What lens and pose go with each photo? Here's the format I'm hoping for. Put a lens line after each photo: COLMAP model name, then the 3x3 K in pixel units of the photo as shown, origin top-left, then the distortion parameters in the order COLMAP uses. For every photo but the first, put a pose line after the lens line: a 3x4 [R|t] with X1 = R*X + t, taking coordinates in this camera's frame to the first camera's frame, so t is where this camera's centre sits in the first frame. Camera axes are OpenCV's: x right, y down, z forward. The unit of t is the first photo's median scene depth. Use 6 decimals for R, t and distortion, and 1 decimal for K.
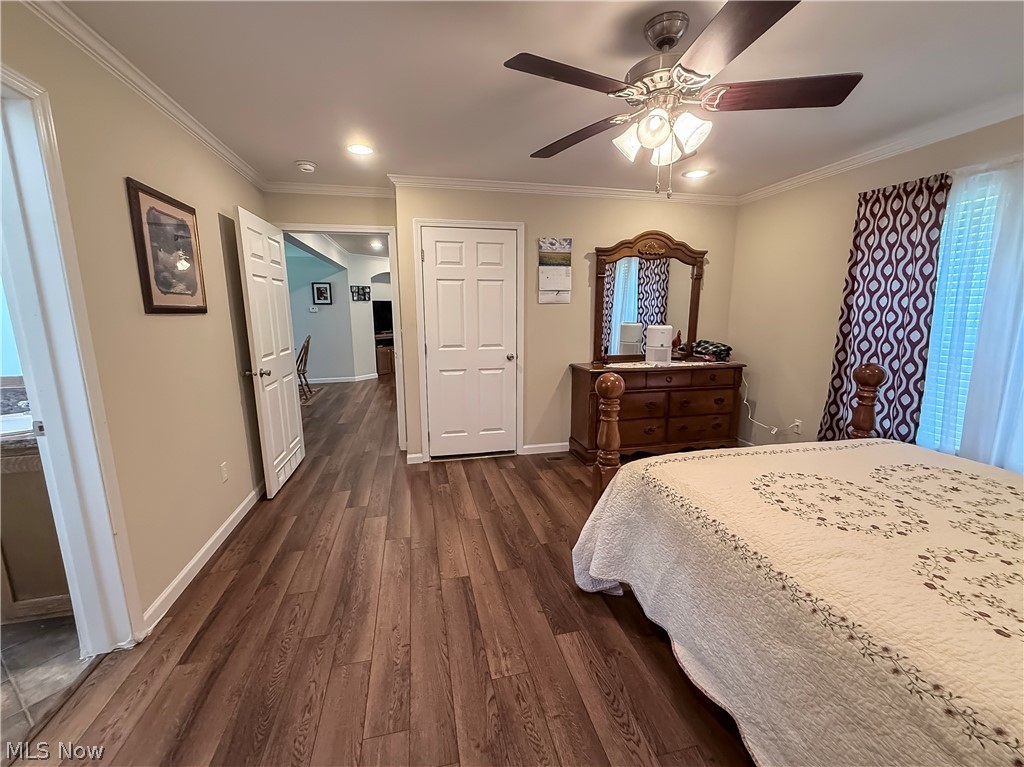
lens RADIAL K [[419.6, 0, 508.0], [0, 419.6, 383.3], [0, 0, 1]] dist [-0.001124, 0.000086]
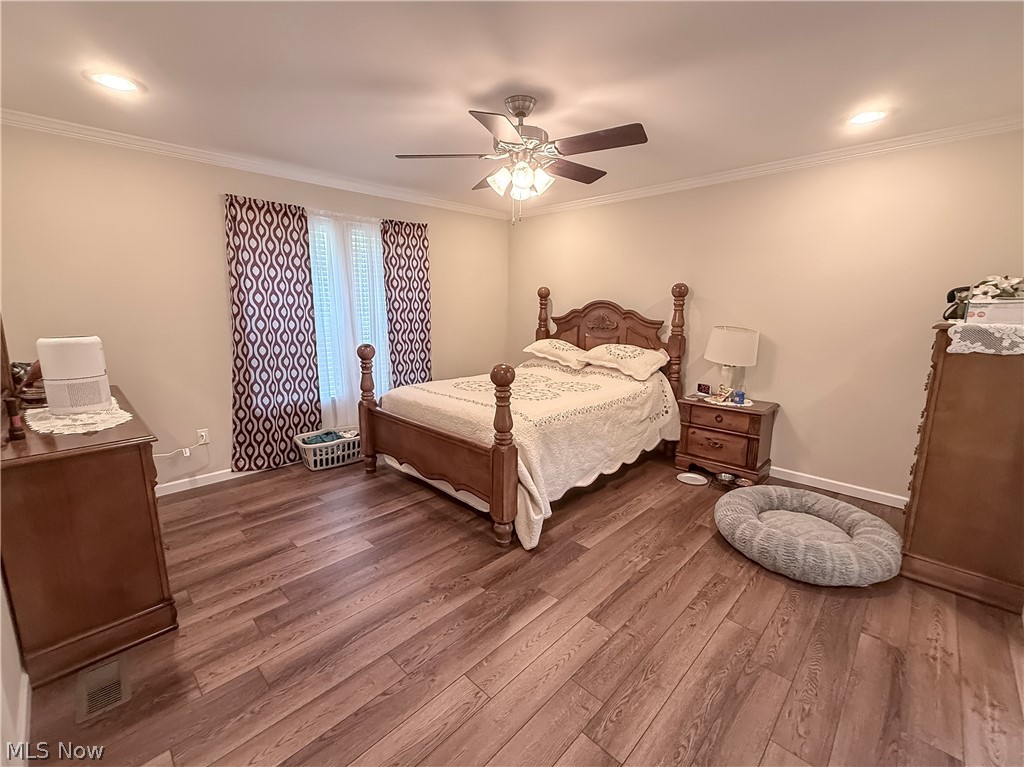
lens RADIAL K [[440.2, 0, 512.0], [0, 440.2, 383.5], [0, 0, 1]] dist [-0.002009, 0.000004]
pose [[-0.551971, -0.145599, 0.821054, -0.551900], [0.144825, 0.952935, 0.266347, -0.209049], [-0.821191, 0.265924, -0.504906, 1.181307]]
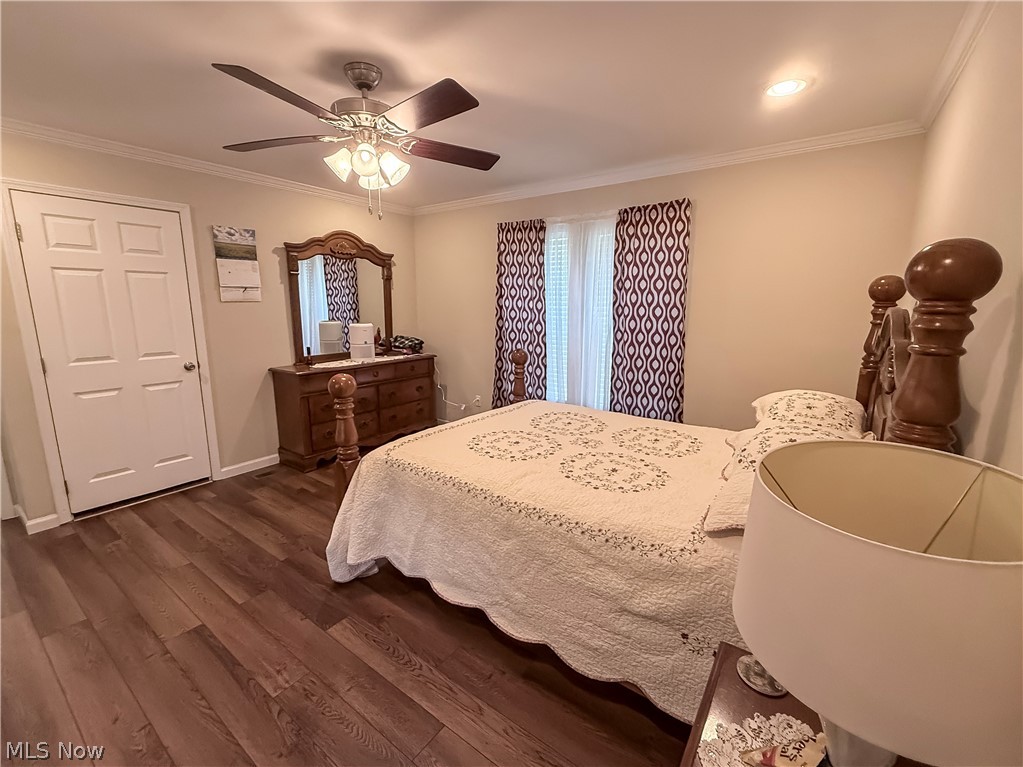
lens RADIAL K [[439.8, 0, 511.5], [0, 439.8, 383.5], [0, 0, 1]] dist [-0.002009, 0.000004]
pose [[0.750662, -0.114407, 0.650705, -0.119413], [0.106969, 0.992944, 0.051178, -0.008400], [-0.651969, 0.031188, 0.757604, -0.094054]]
